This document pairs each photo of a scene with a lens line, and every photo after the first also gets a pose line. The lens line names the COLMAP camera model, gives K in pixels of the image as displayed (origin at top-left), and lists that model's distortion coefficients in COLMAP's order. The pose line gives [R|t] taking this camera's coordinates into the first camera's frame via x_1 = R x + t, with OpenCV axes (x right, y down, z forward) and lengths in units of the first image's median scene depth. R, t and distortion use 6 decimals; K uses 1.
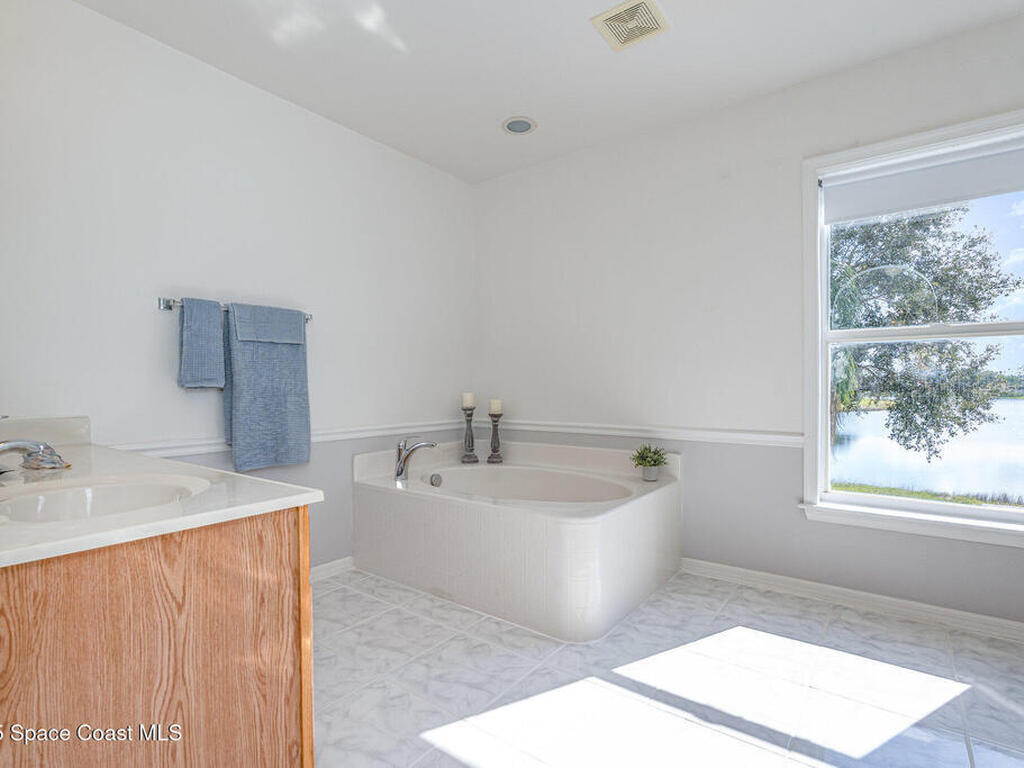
lens RADIAL K [[518.0, 0, 512.9], [0, 518.0, 397.2], [0, 0, 1]] dist [-0.001051, -0.000189]
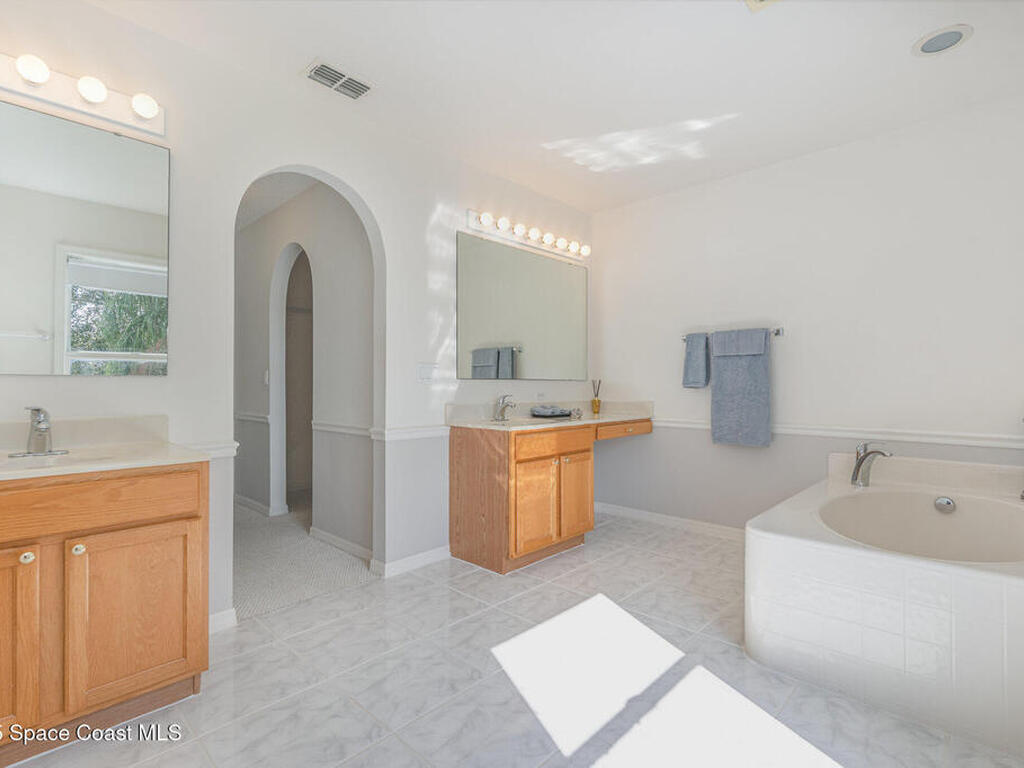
lens RADIAL K [[500.8, 0, 512.4], [0, 500.8, 385.5], [0, 0, 1]] dist [0.000007, -0.000191]
pose [[-0.124746, 0.002664, -0.992185, 1.236533], [-0.022278, 0.999737, 0.005485, -0.024679], [0.991939, 0.022789, -0.124654, 0.749879]]
